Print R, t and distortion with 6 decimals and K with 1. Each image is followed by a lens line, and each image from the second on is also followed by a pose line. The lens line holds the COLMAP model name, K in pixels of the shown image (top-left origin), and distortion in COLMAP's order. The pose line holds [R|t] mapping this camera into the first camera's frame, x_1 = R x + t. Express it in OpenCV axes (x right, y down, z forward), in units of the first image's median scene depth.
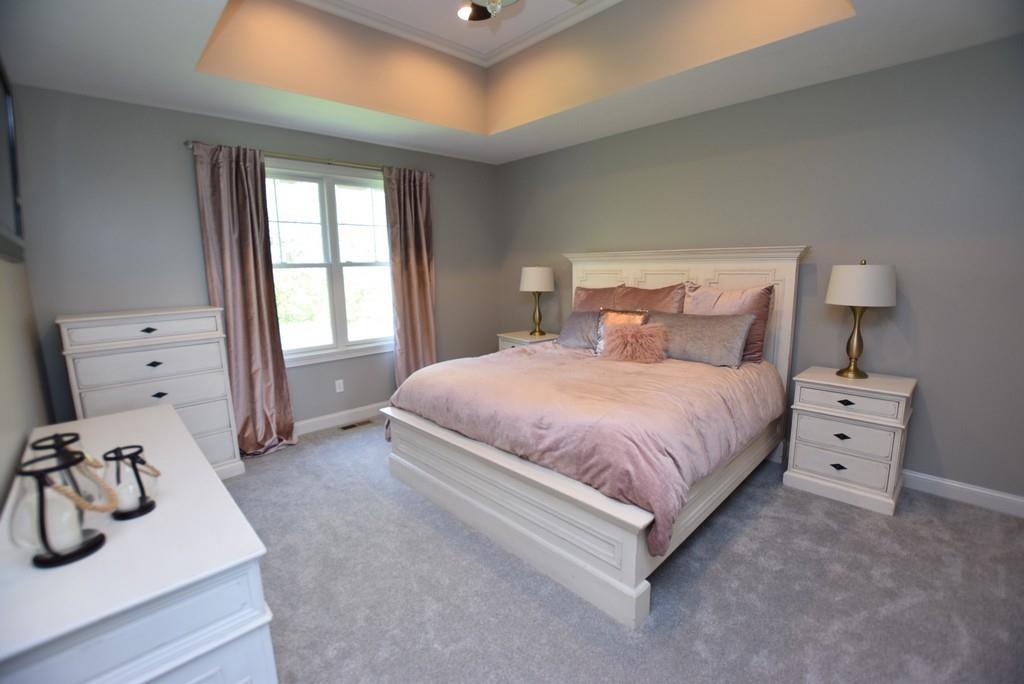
lens RADIAL K [[450.7, 0, 516.0], [0, 450.7, 341.2], [0, 0, 1]] dist [-0.028672, 0.000245]
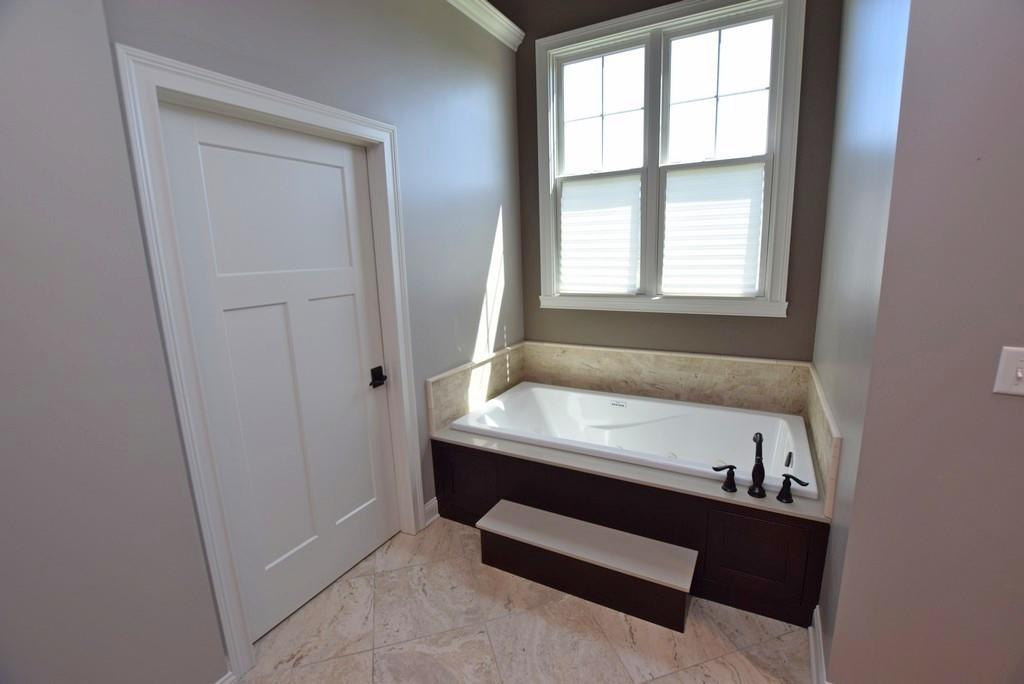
lens RADIAL K [[450.7, 0, 516.0], [0, 450.7, 341.2], [0, 0, 1]] dist [-0.028672, 0.000245]
pose [[0.294915, 0.192484, -0.935935, 0.197635], [-0.134106, 0.978143, 0.158908, -0.005779], [0.946066, 0.078650, 0.314282, 0.630837]]
